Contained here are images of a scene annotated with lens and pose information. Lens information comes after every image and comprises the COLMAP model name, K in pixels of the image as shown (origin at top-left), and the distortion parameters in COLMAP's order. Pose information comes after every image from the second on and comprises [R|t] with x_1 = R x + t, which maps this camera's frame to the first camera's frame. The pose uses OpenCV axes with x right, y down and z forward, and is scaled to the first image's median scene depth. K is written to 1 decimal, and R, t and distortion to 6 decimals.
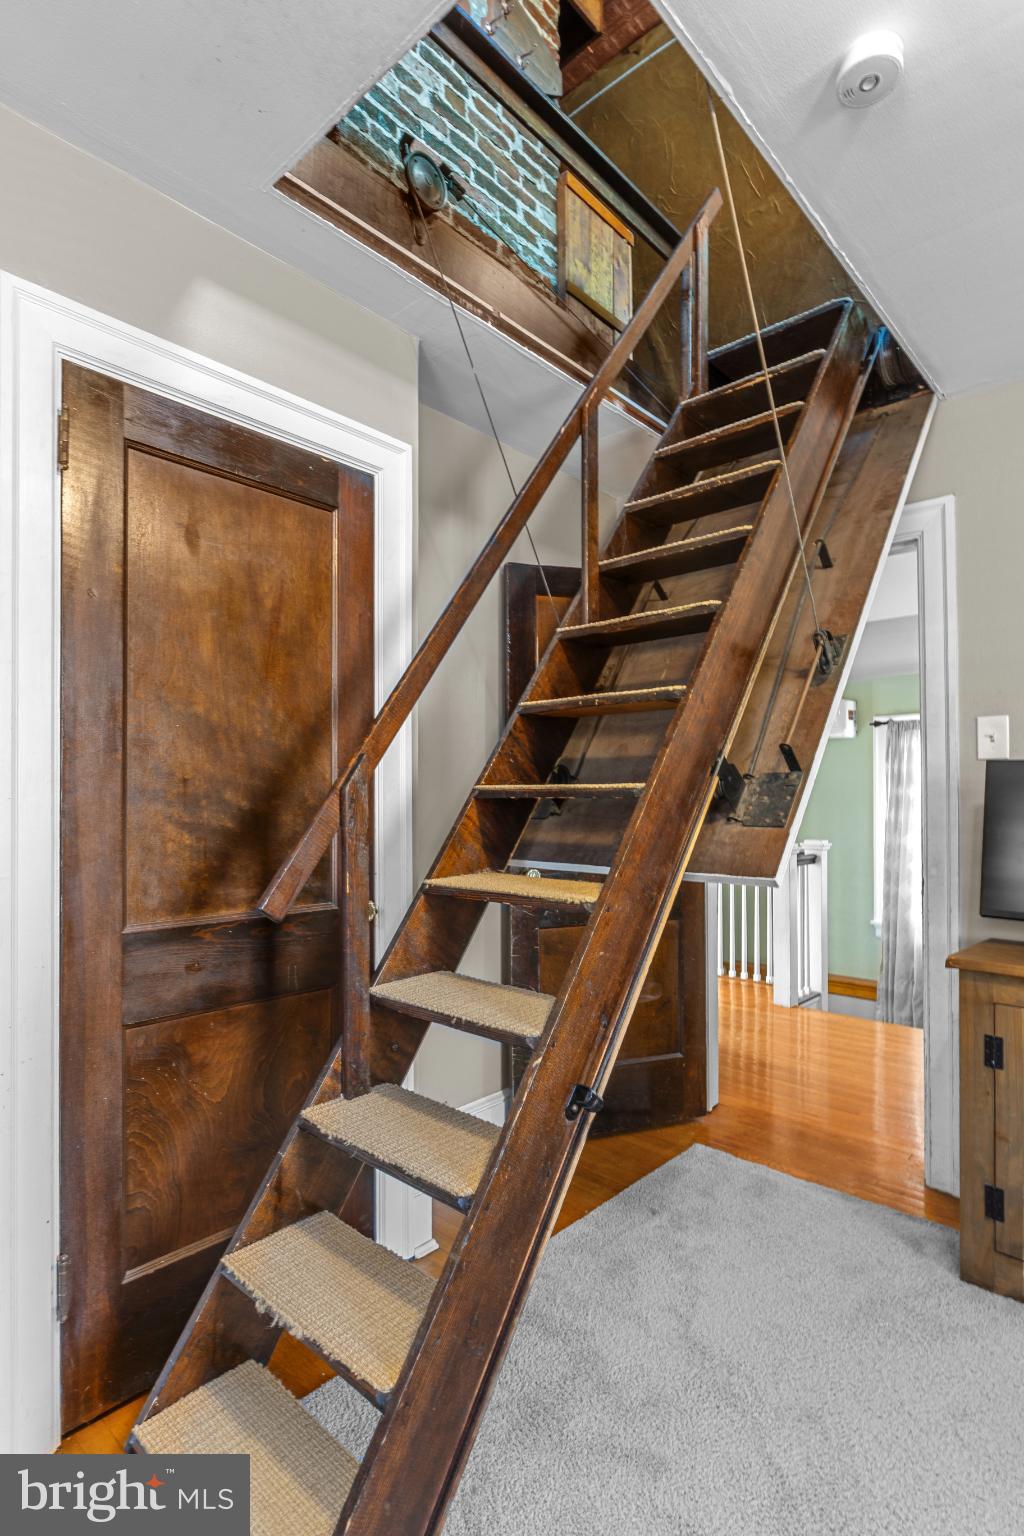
lens RADIAL K [[785.0, 0, 511.1], [0, 785.0, 781.3], [0, 0, 1]] dist [0.001575, -0.004022]
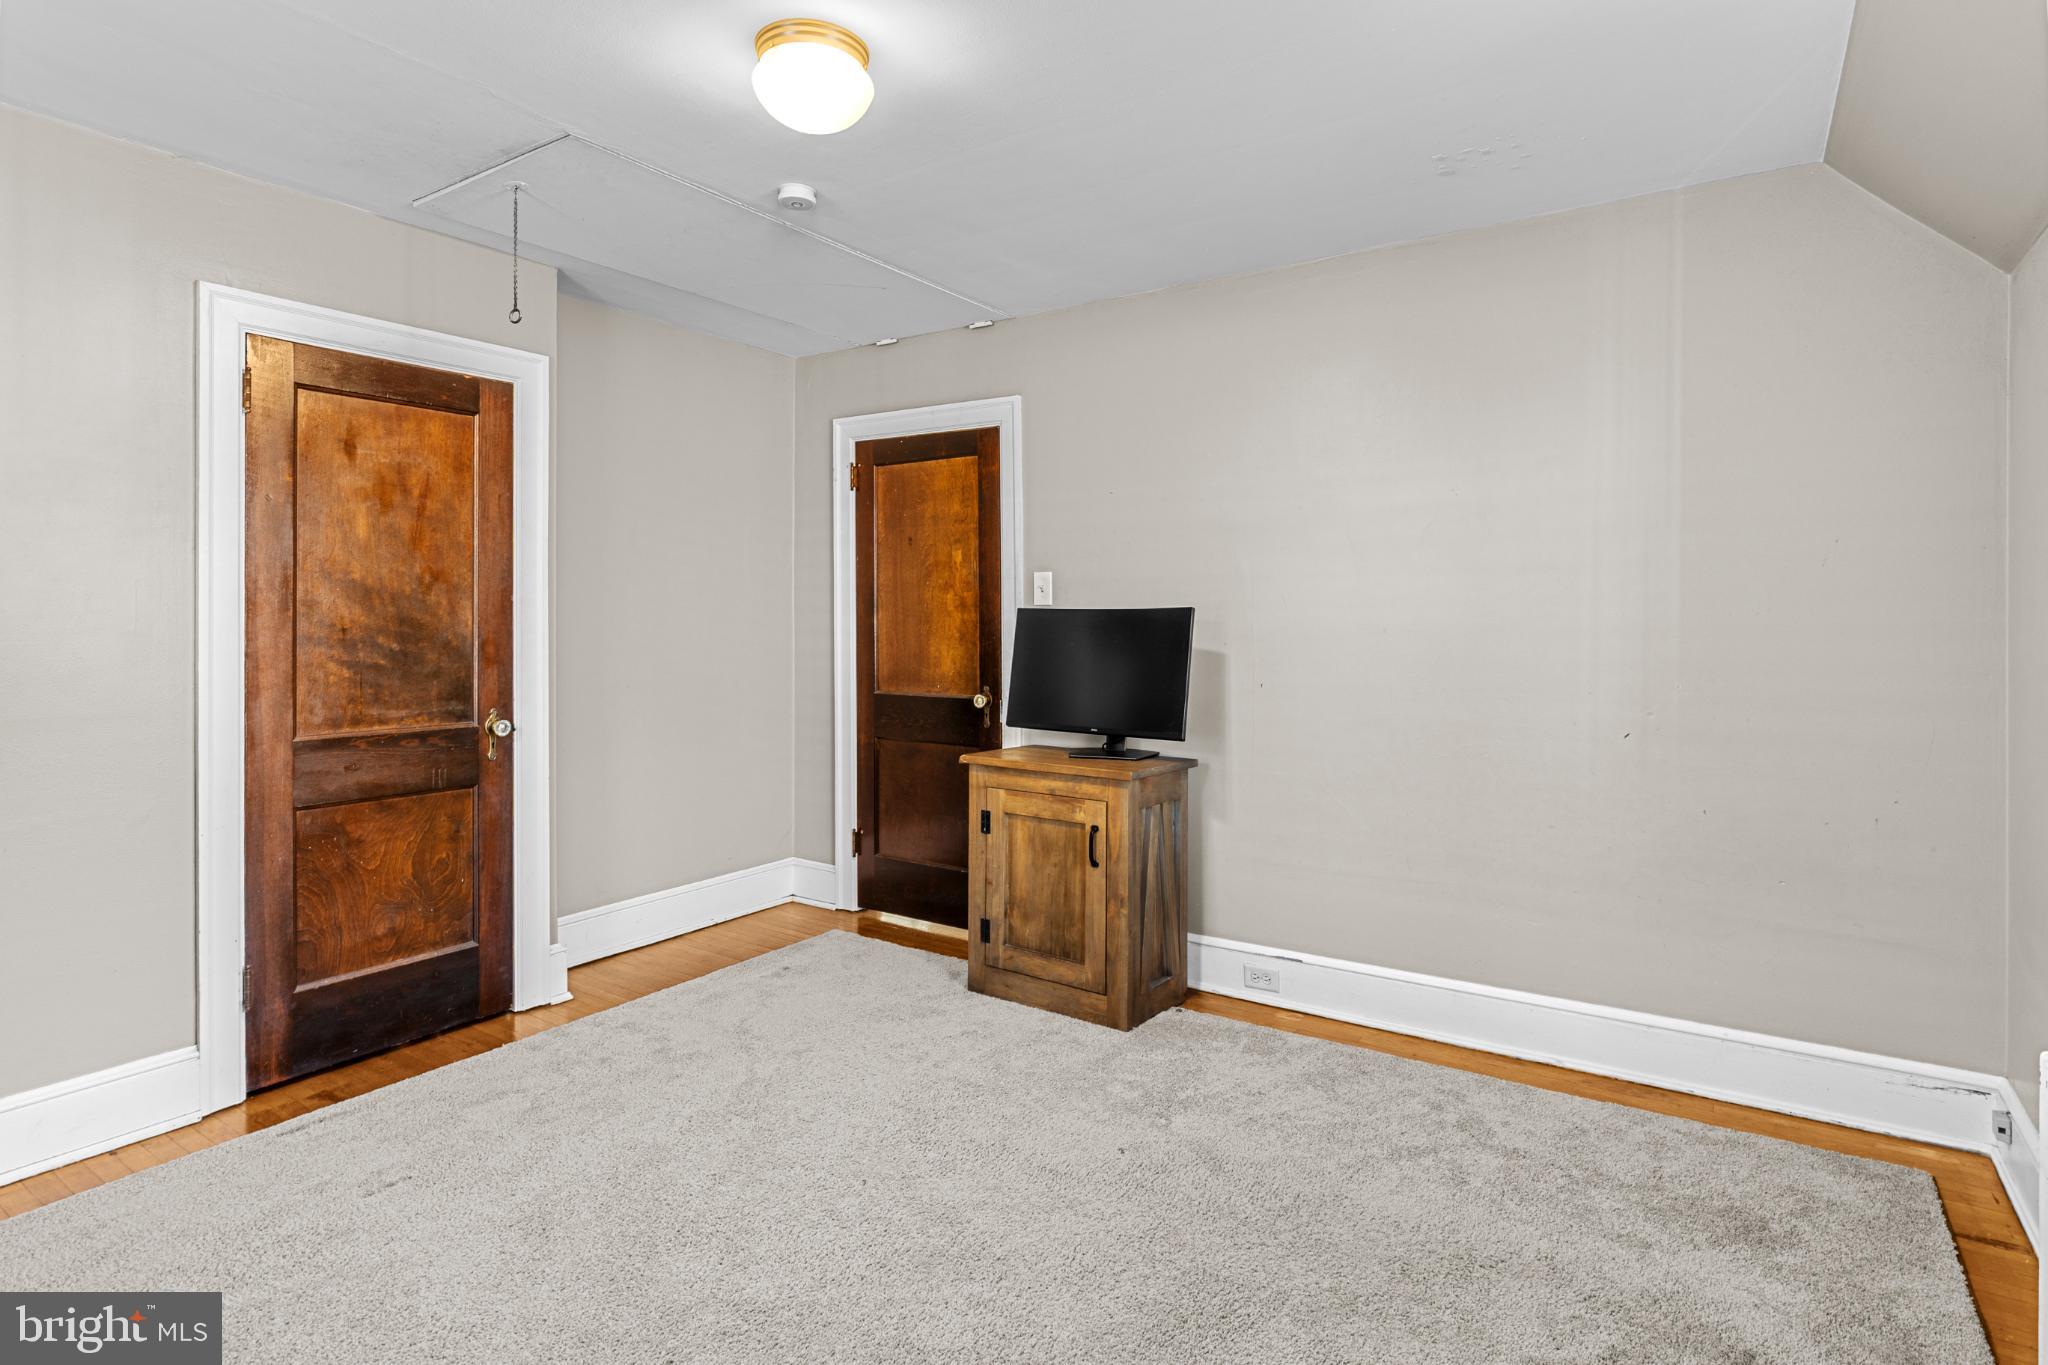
lens RADIAL K [[1046.7, 0, 1044.7], [0, 1046.7, 598.7], [0, 0, 1]] dist [0.001575, -0.004022]
pose [[0.987157, 0.003933, 0.159706, 0.486669], [-0.005357, 0.999950, 0.008487, -0.076096], [-0.159664, -0.009234, 0.987128, -0.969196]]
